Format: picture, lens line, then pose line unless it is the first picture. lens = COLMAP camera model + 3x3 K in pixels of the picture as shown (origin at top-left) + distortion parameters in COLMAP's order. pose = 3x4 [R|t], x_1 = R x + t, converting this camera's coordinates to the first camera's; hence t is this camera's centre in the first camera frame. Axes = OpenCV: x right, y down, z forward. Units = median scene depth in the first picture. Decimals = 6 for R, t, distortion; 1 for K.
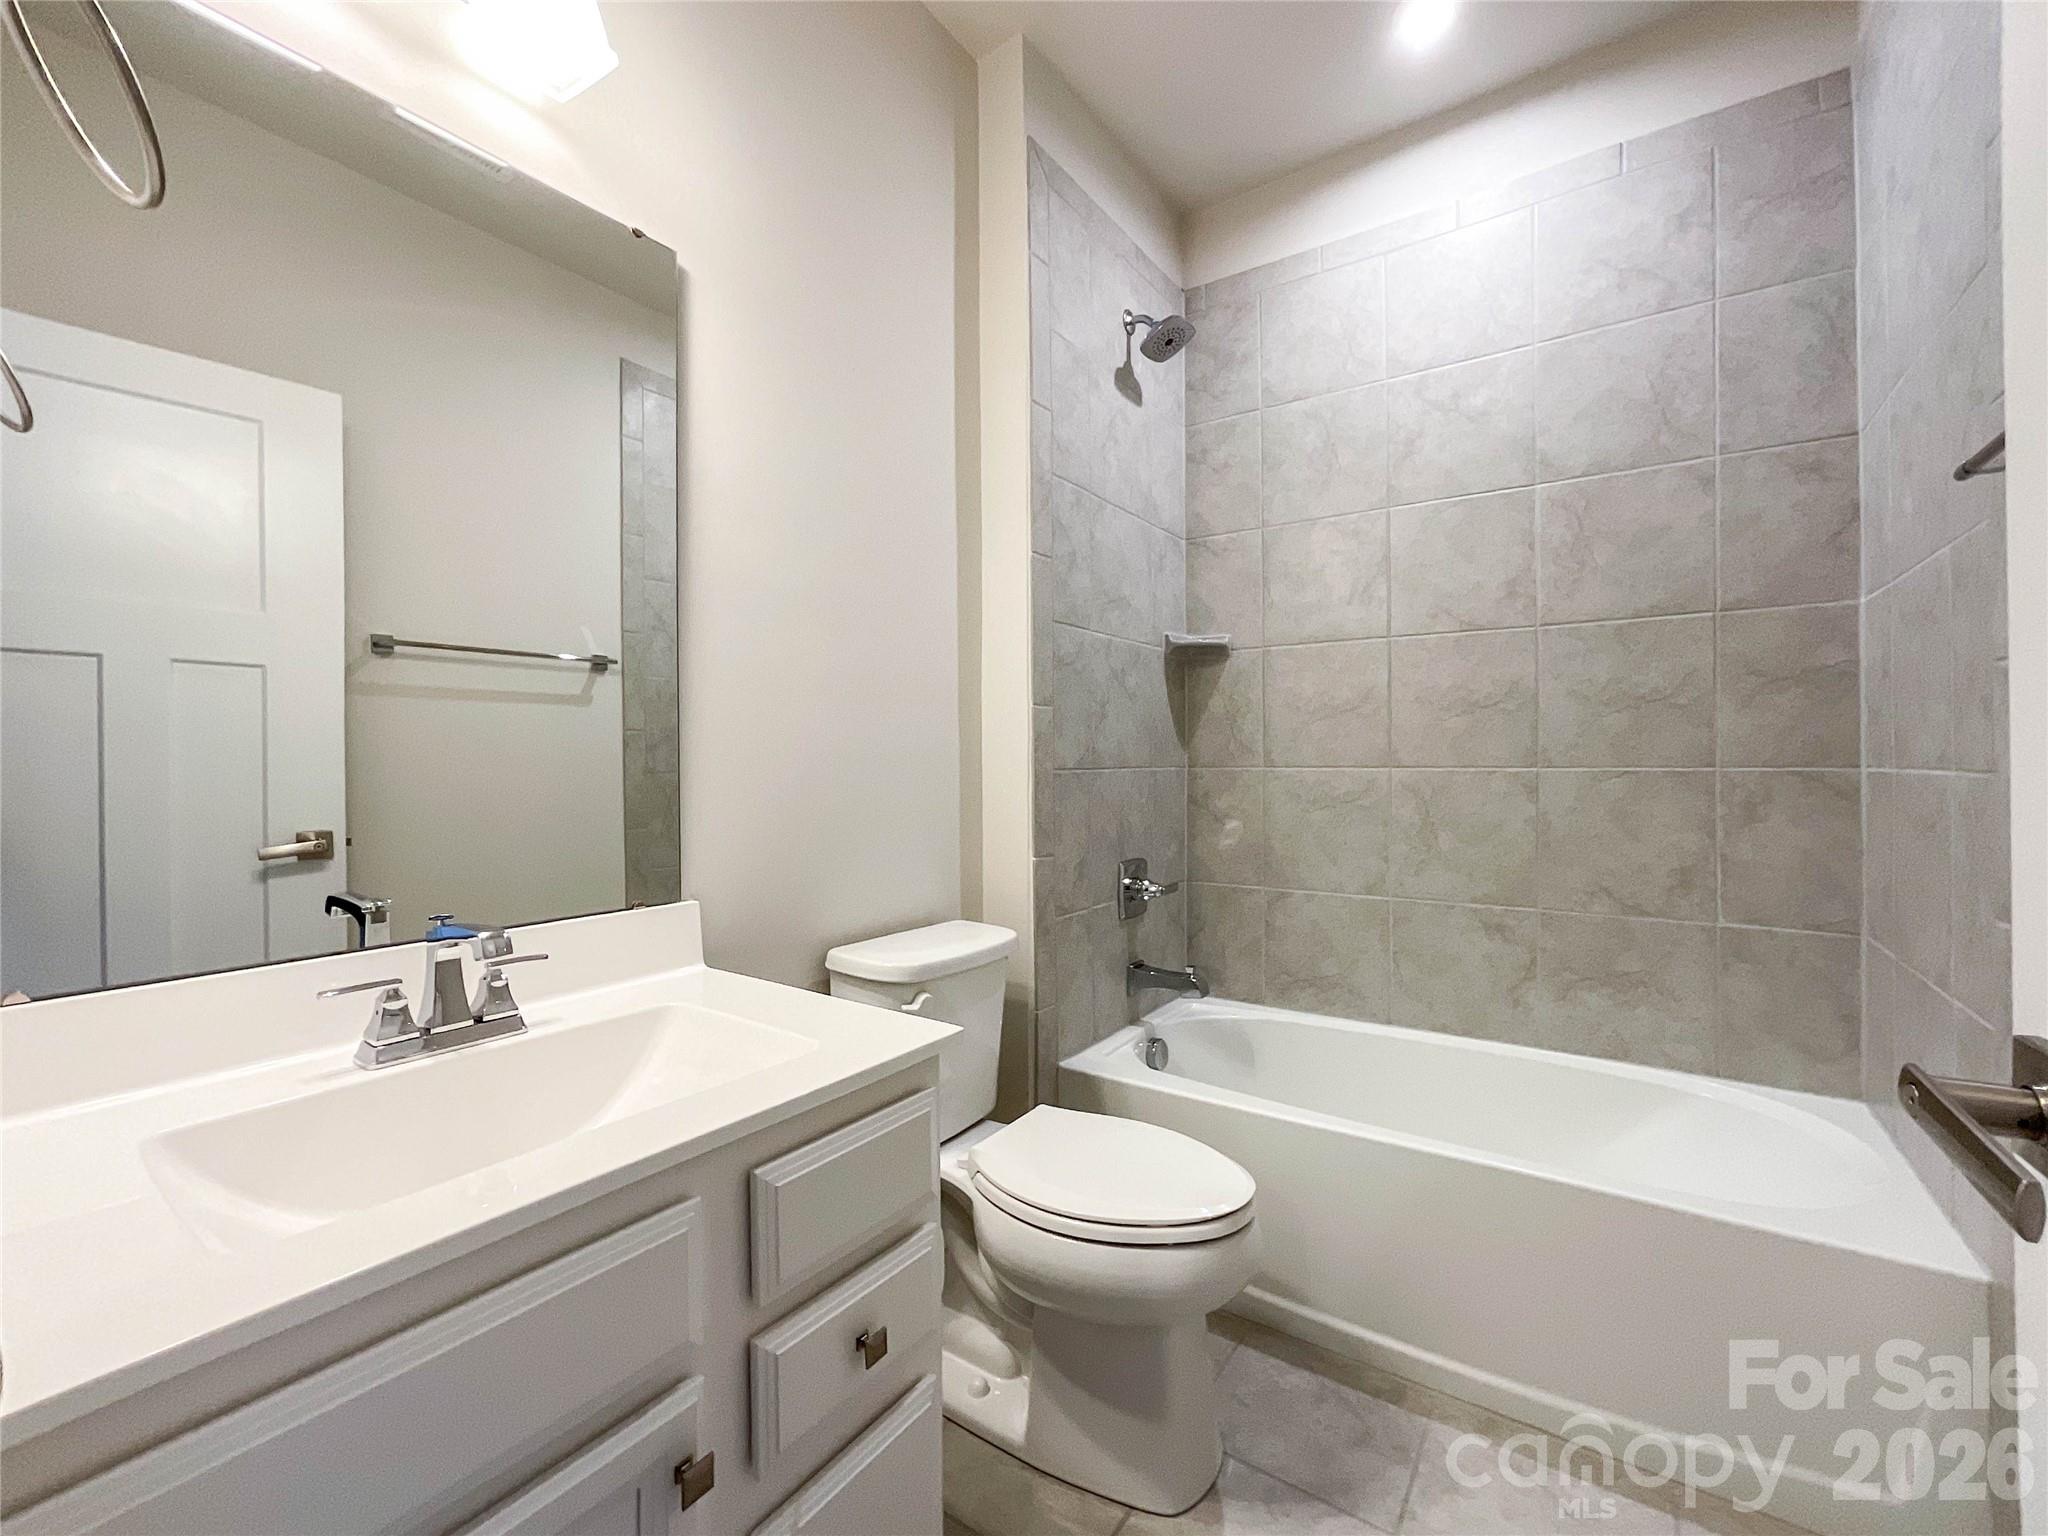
lens RADIAL K [[865.3, 0, 1015.8], [0, 865.3, 761.4], [0, 0, 1]] dist [-0.013563, 0.000459]
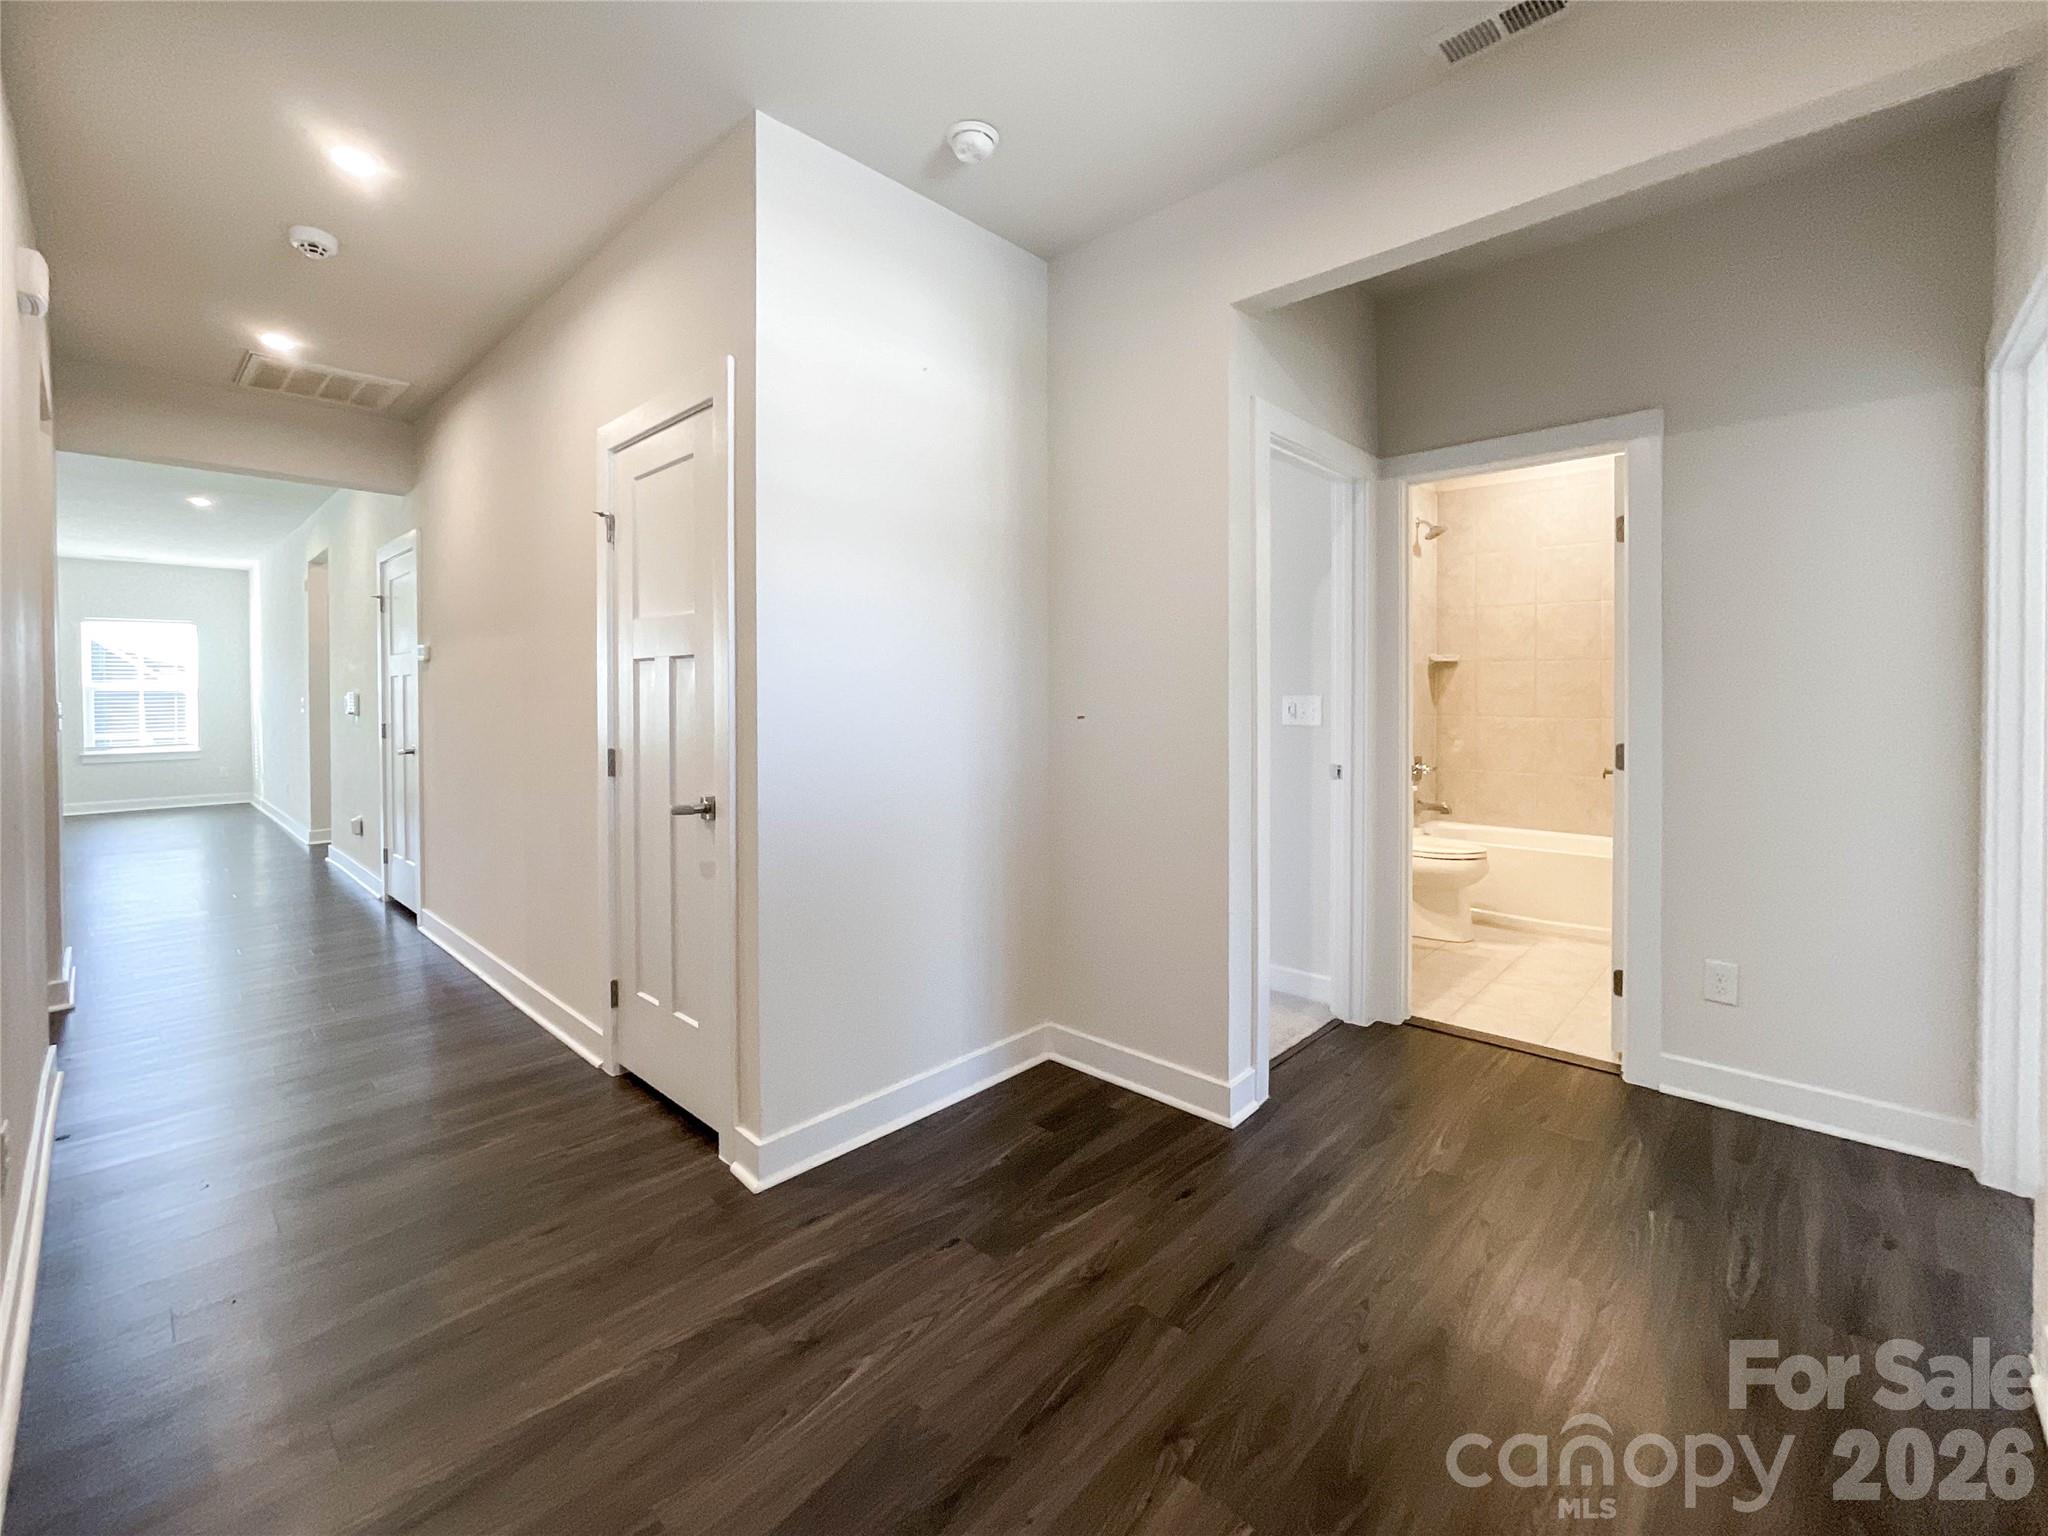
lens RADIAL K [[865.3, 0, 1017.4], [0, 865.3, 697.9], [0, 0, 1]] dist [-0.013563, 0.000459]
pose [[0.989676, 0.005725, -0.143205, -0.552810], [-0.004451, 0.999948, 0.009221, -0.054654], [0.143251, -0.008488, 0.989650, -1.343855]]
